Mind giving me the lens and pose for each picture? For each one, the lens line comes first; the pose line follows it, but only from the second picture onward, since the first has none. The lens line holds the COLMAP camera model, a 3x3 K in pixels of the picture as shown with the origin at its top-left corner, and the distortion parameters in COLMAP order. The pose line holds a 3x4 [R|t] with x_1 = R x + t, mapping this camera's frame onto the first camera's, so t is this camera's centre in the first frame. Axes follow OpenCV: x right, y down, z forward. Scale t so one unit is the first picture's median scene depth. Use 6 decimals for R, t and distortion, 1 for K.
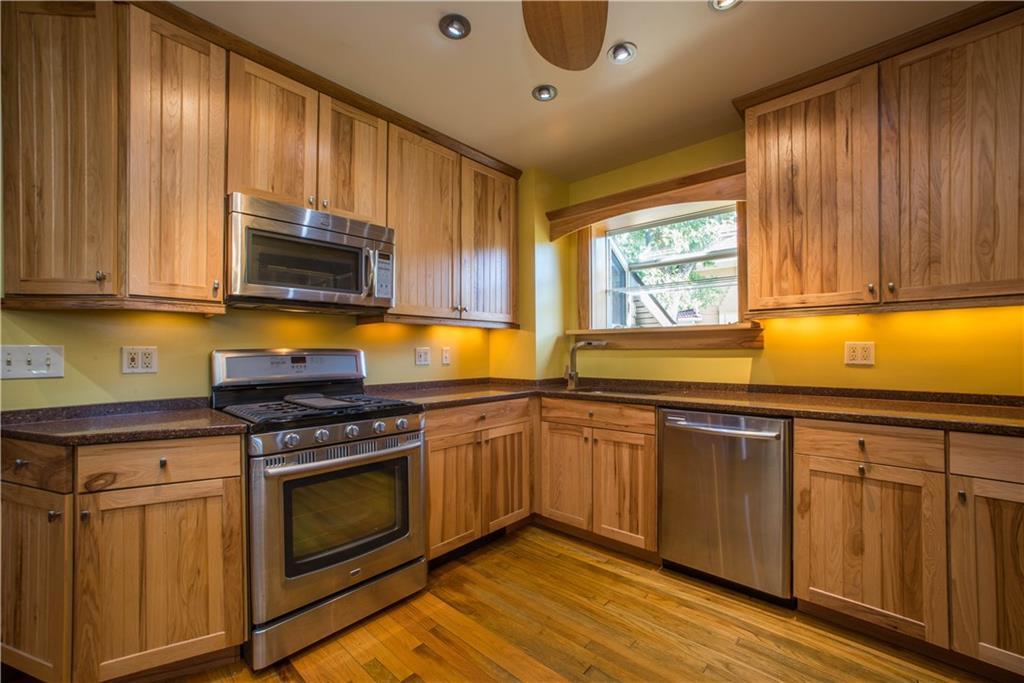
lens RADIAL K [[440.8, 0, 514.9], [0, 440.8, 347.8], [0, 0, 1]] dist [0.014899, 0.002599]
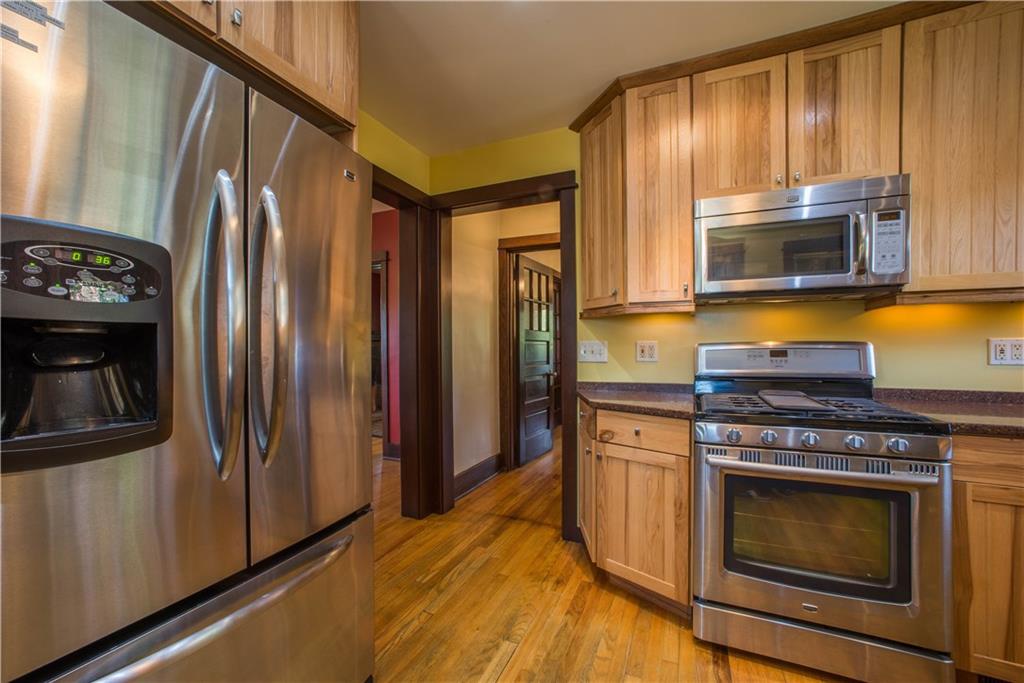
lens RADIAL K [[417.4, 0, 512.4], [0, 417.4, 351.2], [0, 0, 1]] dist [0.001544, 0.002727]
pose [[0.348663, 0.012107, -0.937170, 0.180370], [0.011753, 0.999781, 0.017288, -0.000032], [0.937174, -0.017043, 0.348445, 0.200005]]
